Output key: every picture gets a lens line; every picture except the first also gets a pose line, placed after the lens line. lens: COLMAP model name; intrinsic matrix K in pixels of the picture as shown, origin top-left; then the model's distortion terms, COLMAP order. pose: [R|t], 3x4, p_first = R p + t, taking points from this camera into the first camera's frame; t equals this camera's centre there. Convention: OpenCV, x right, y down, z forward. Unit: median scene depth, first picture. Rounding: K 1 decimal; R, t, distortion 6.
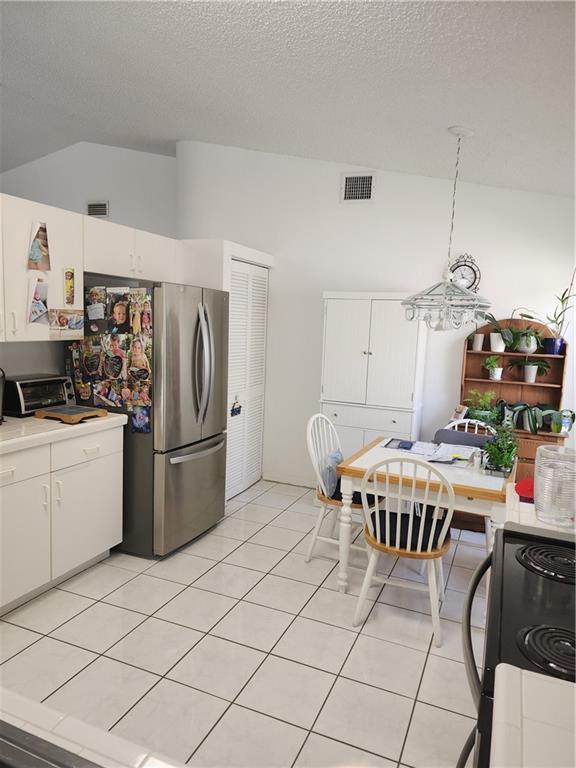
lens RADIAL K [[519.9, 0, 287.0], [0, 519.9, 384.2], [0, 0, 1]] dist [0.063765, -0.053459]
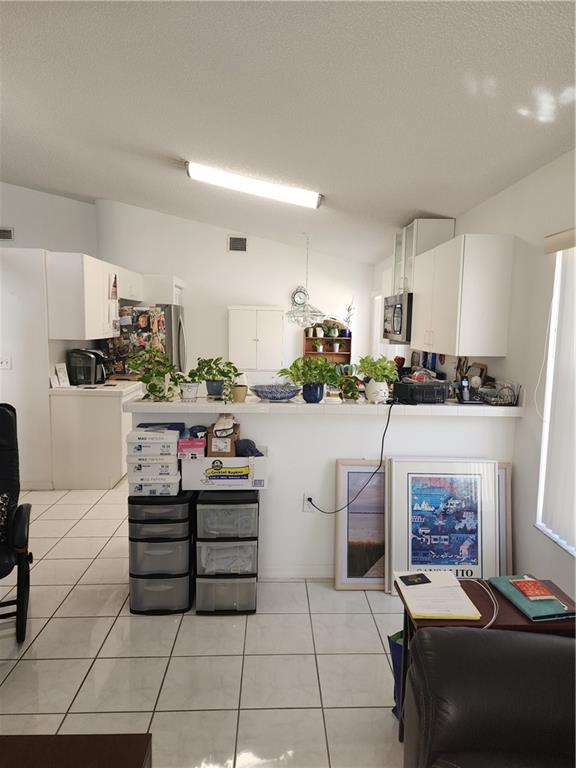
lens RADIAL K [[519.9, 0, 289.3], [0, 519.9, 384.0], [0, 0, 1]] dist [0.063765, -0.053459]
pose [[0.905871, -0.069394, 0.417830, -0.555204], [0.065981, 0.997564, 0.022627, 0.063808], [-0.418382, 0.007072, 0.908243, -0.744643]]
